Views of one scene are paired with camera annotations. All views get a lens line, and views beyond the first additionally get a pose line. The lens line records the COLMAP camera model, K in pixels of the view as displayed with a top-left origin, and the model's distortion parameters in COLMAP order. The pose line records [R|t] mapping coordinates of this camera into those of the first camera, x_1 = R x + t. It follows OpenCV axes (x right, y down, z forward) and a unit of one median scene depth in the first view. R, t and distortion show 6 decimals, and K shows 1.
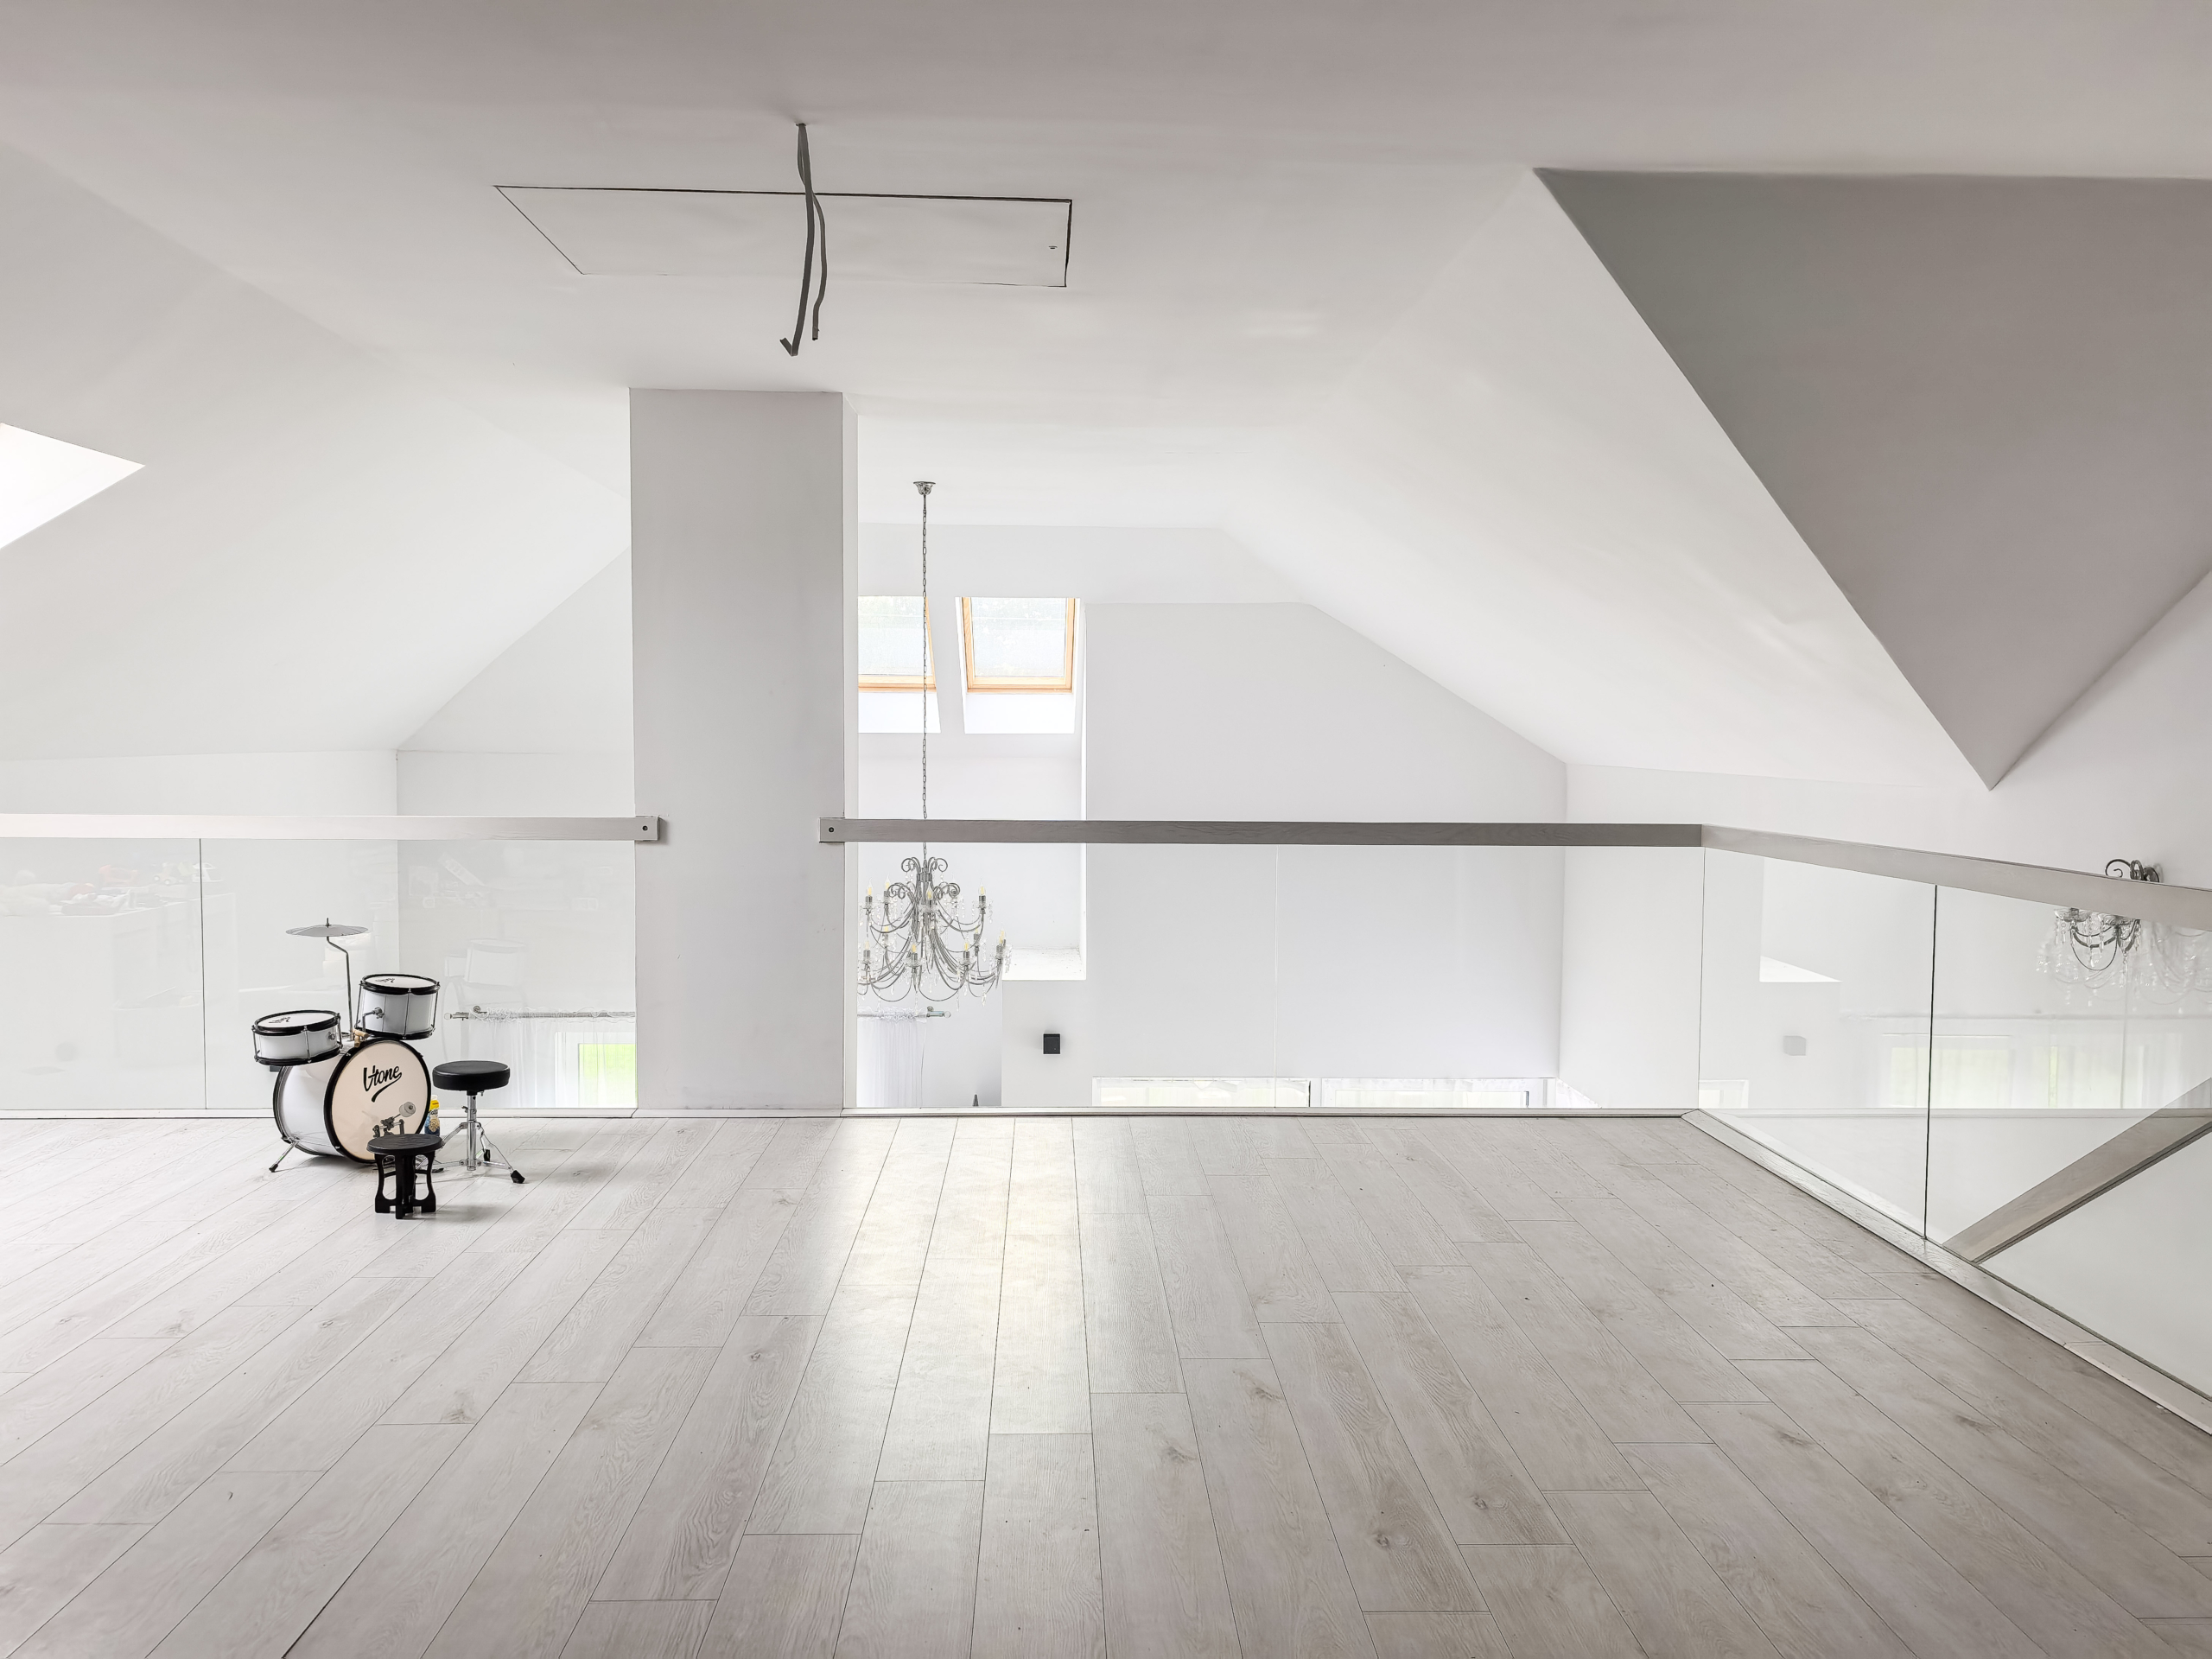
lens RADIAL K [[1727.6, 0, 1109.3], [0, 1727.6, 819.0], [0, 0, 1]] dist [-0.002418, -0.001076]
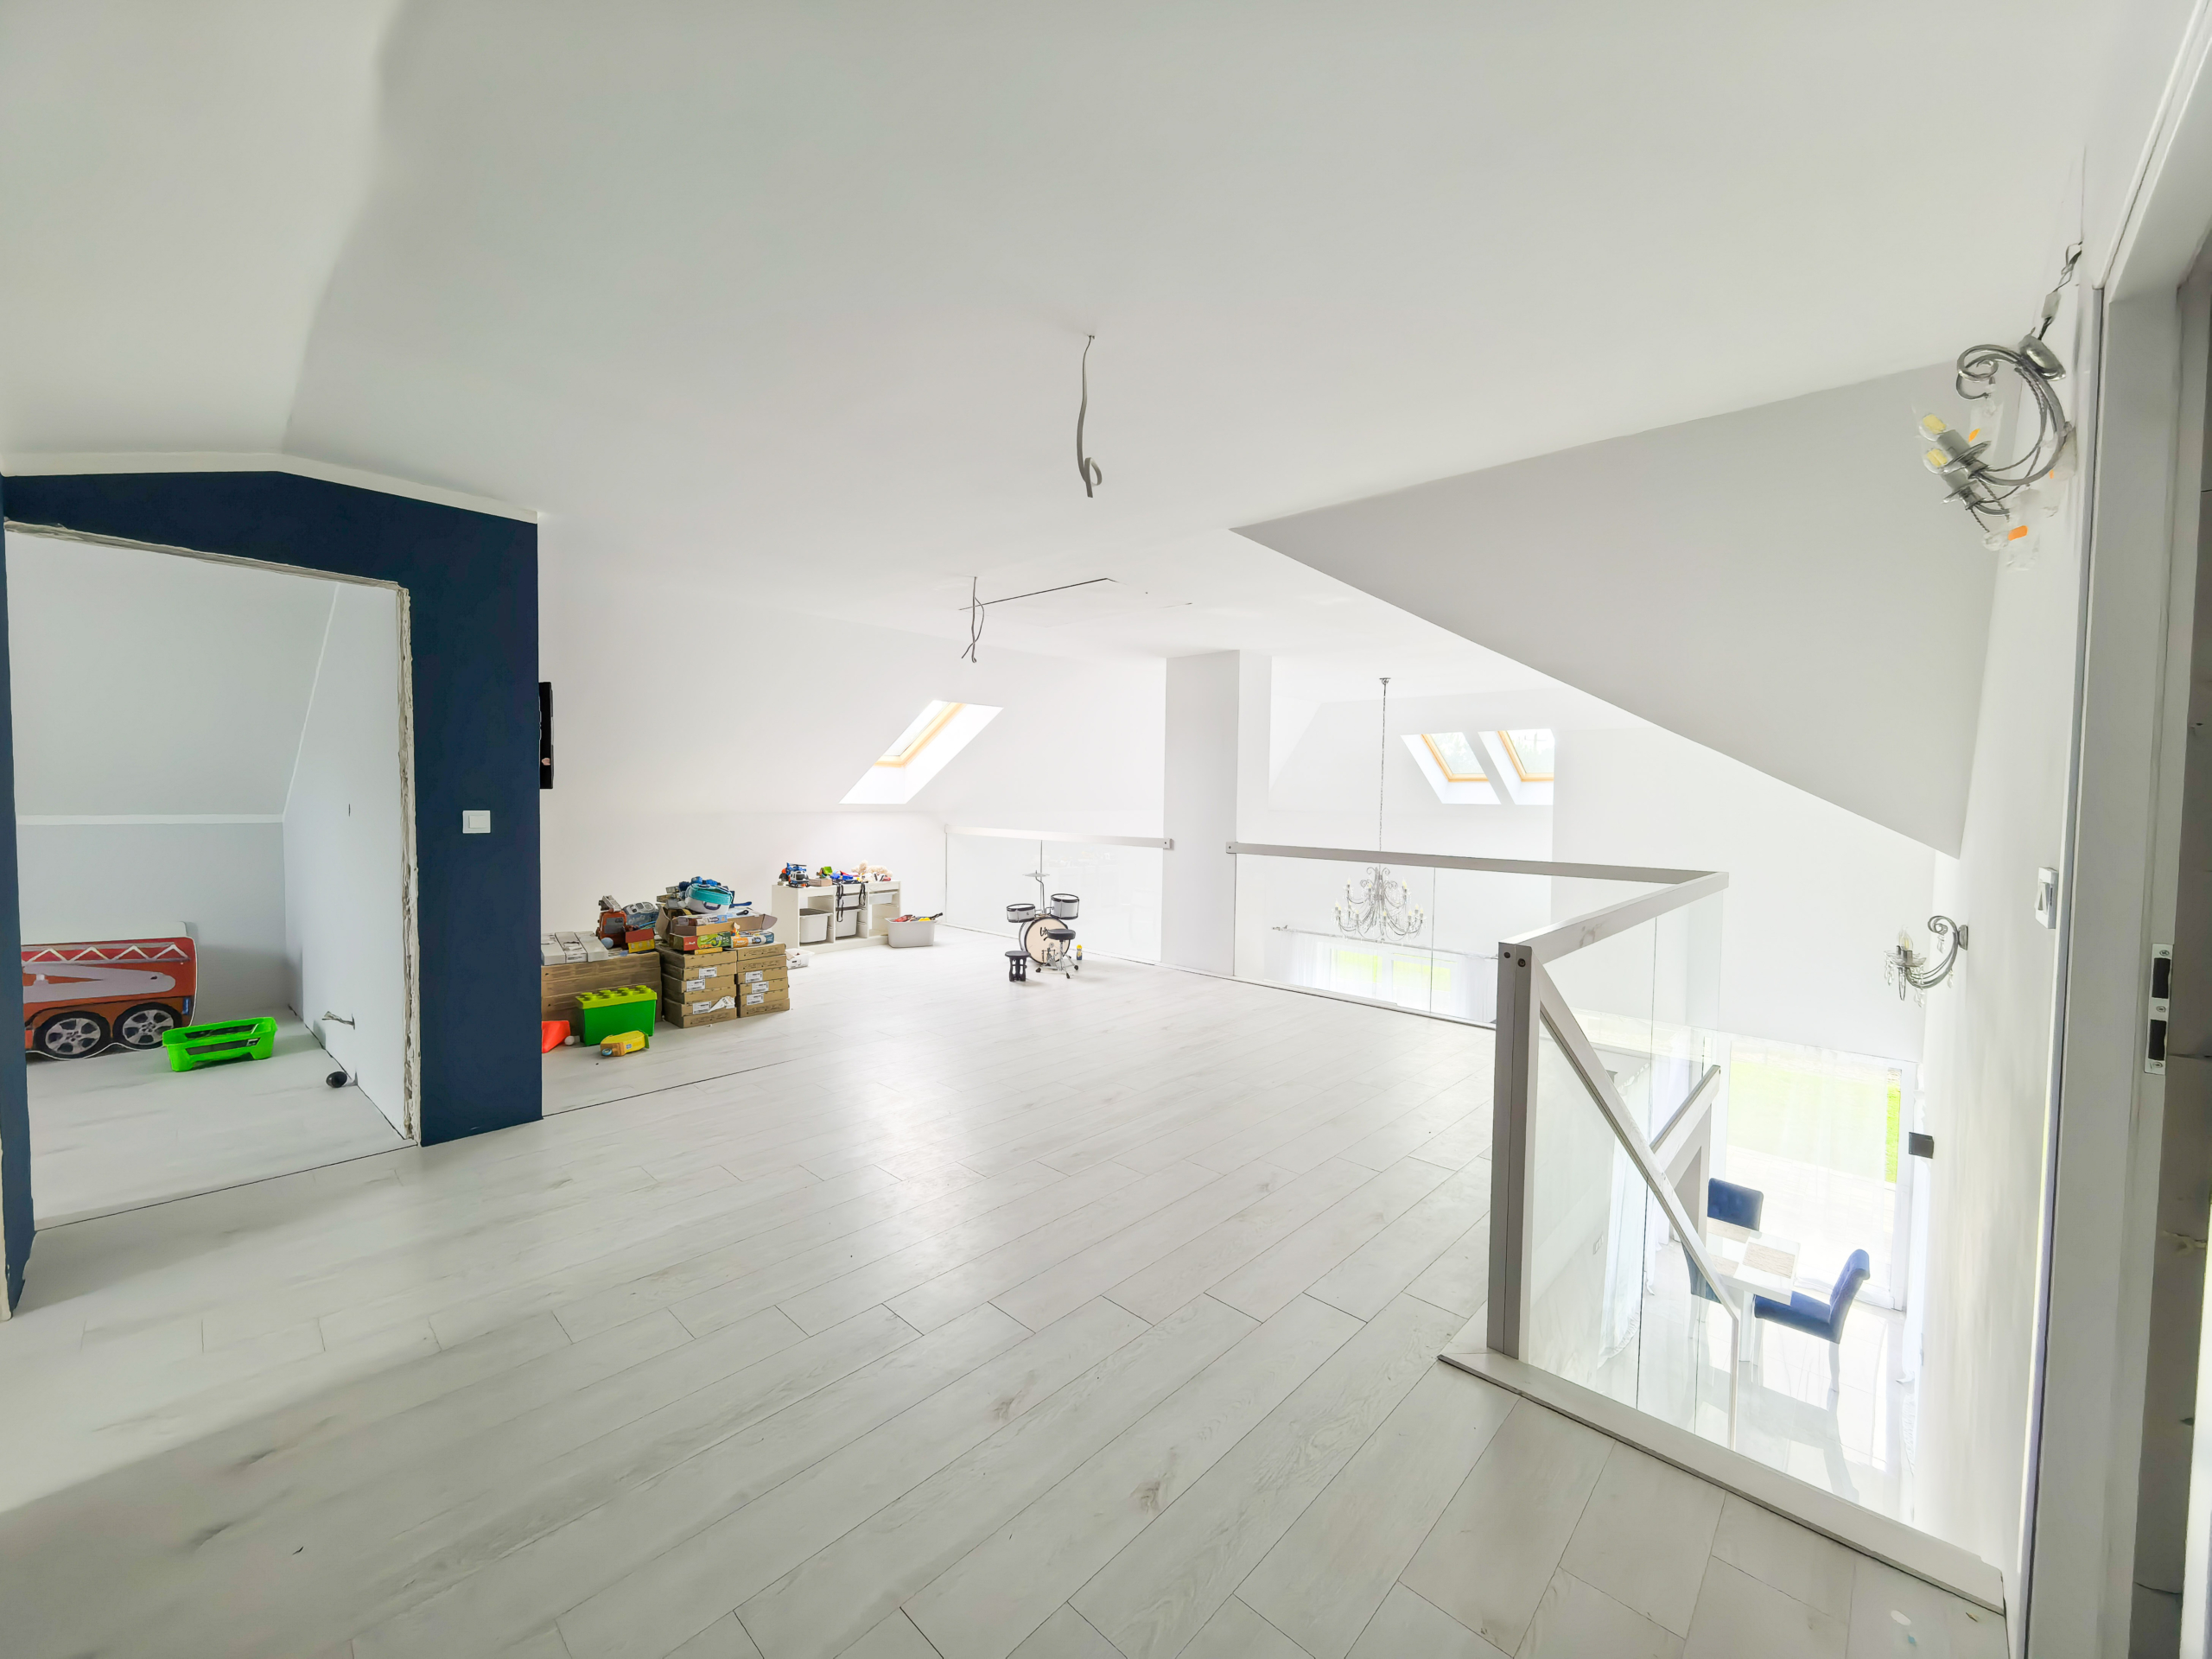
lens RADIAL K [[863.7, 0, 1101.2], [0, 863.7, 839.5], [0, 0, 1]] dist [0.002402, 0.000094]
pose [[0.695466, 0.040968, -0.717390, 0.502916], [-0.054237, 0.998518, 0.004443, -0.000042], [0.716509, 0.035819, 0.696657, 0.128682]]
